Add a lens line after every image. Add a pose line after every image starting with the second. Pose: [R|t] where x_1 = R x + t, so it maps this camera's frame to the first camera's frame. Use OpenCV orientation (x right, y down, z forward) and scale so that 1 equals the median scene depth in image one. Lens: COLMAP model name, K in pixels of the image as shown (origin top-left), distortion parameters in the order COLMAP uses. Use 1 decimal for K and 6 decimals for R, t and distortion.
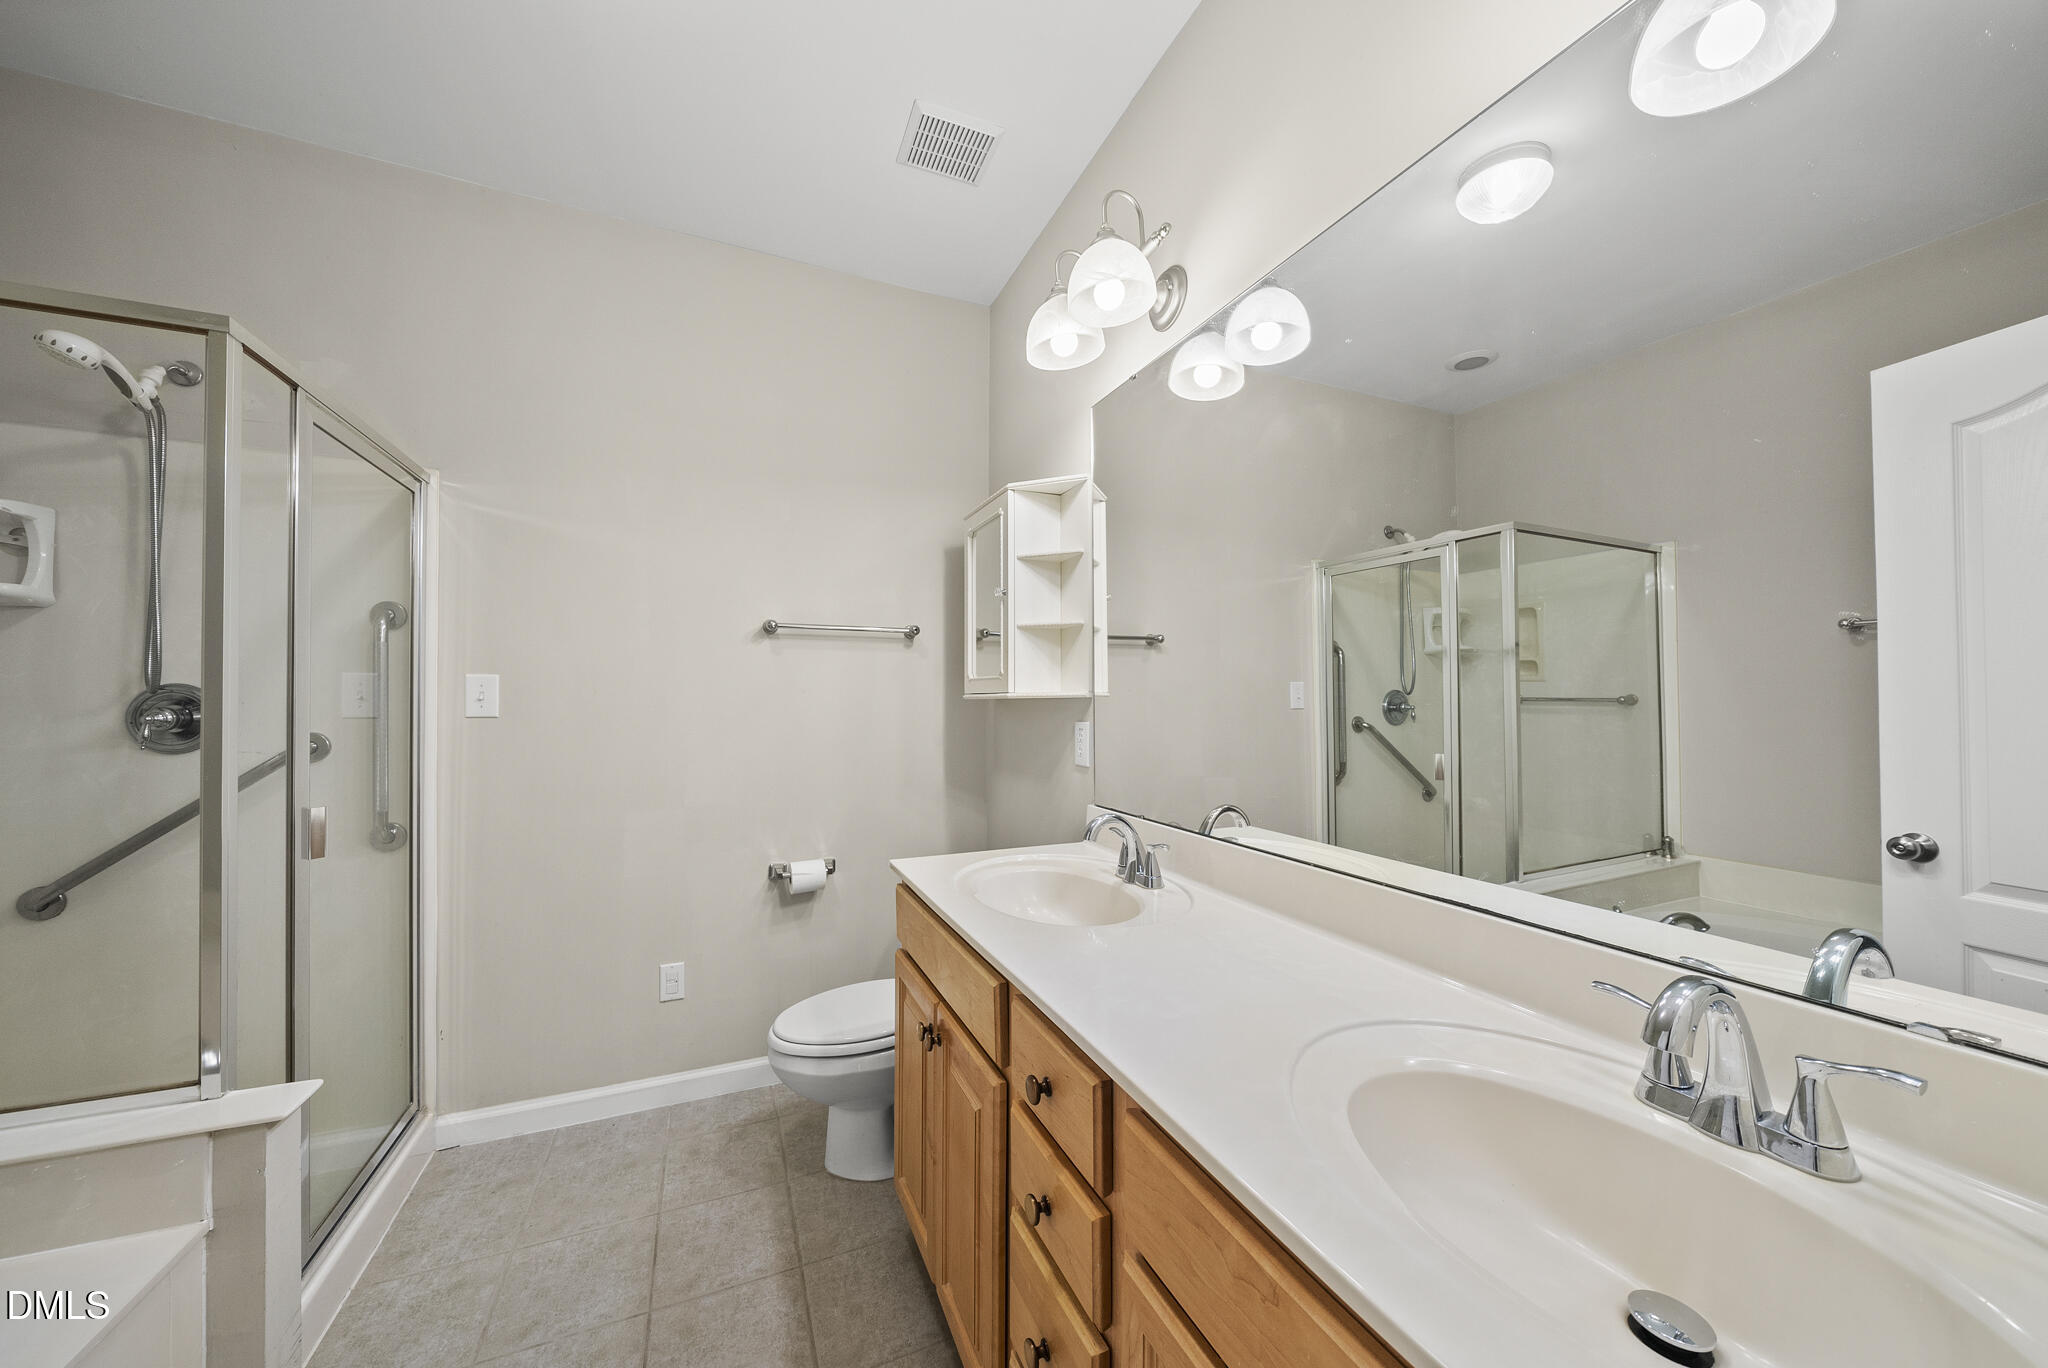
lens RADIAL K [[706.5, 0, 1021.7], [0, 706.5, 692.3], [0, 0, 1]] dist [-0.008642, 0.000631]
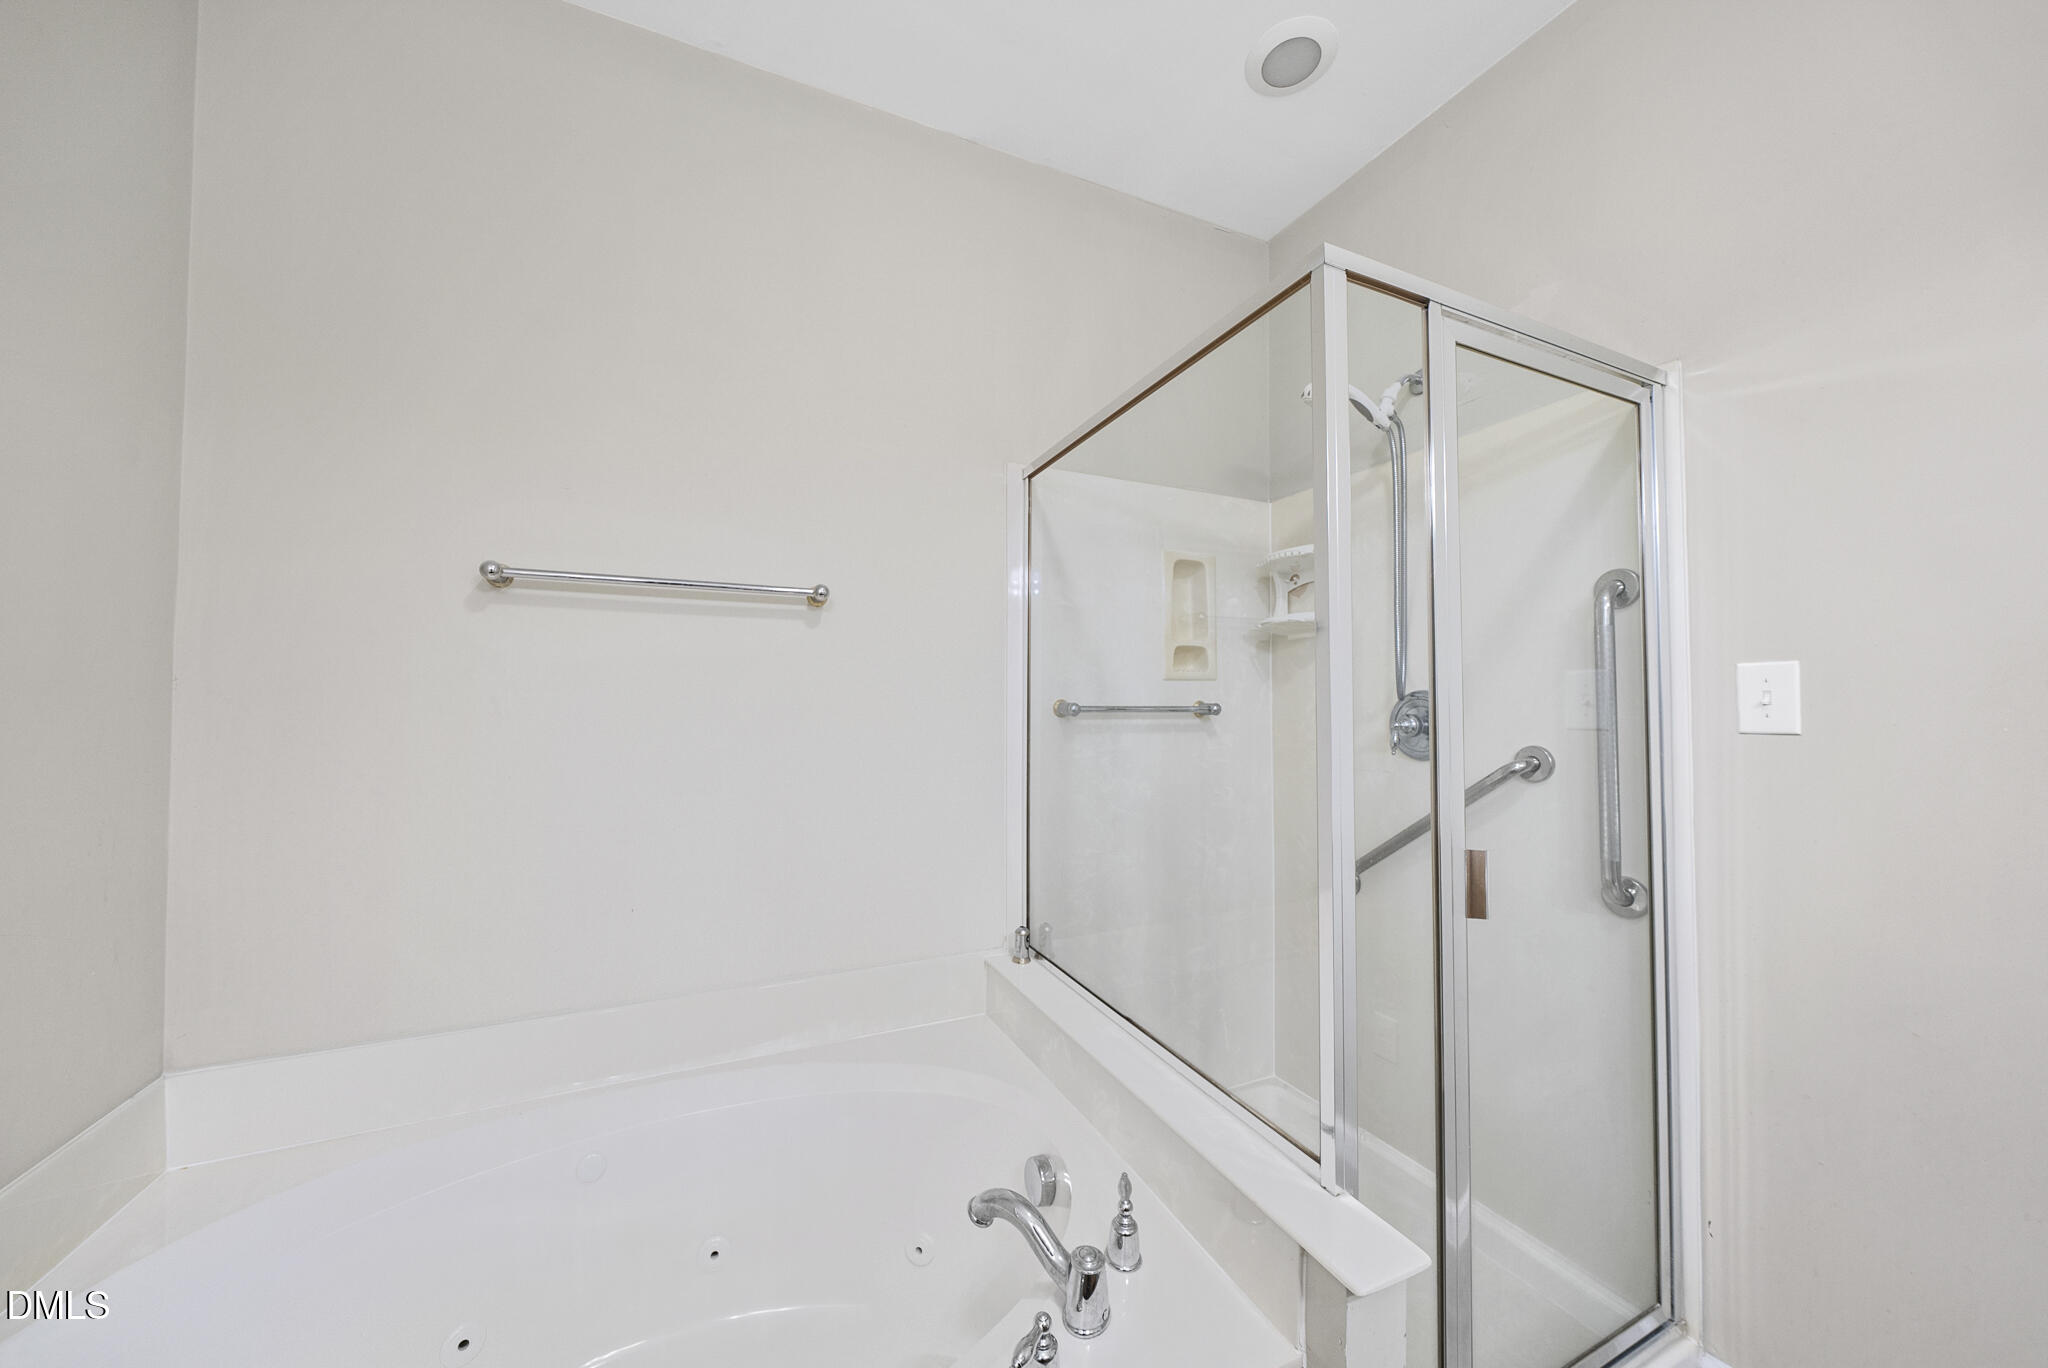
lens RADIAL K [[706.5, 0, 1023.8], [0, 706.5, 693.7], [0, 0, 1]] dist [-0.008642, 0.000631]
pose [[0.021036, -0.021616, -0.999545, -0.197143], [0.014843, 0.999663, -0.021306, 0.004910], [0.999669, -0.014388, 0.021350, 0.378230]]
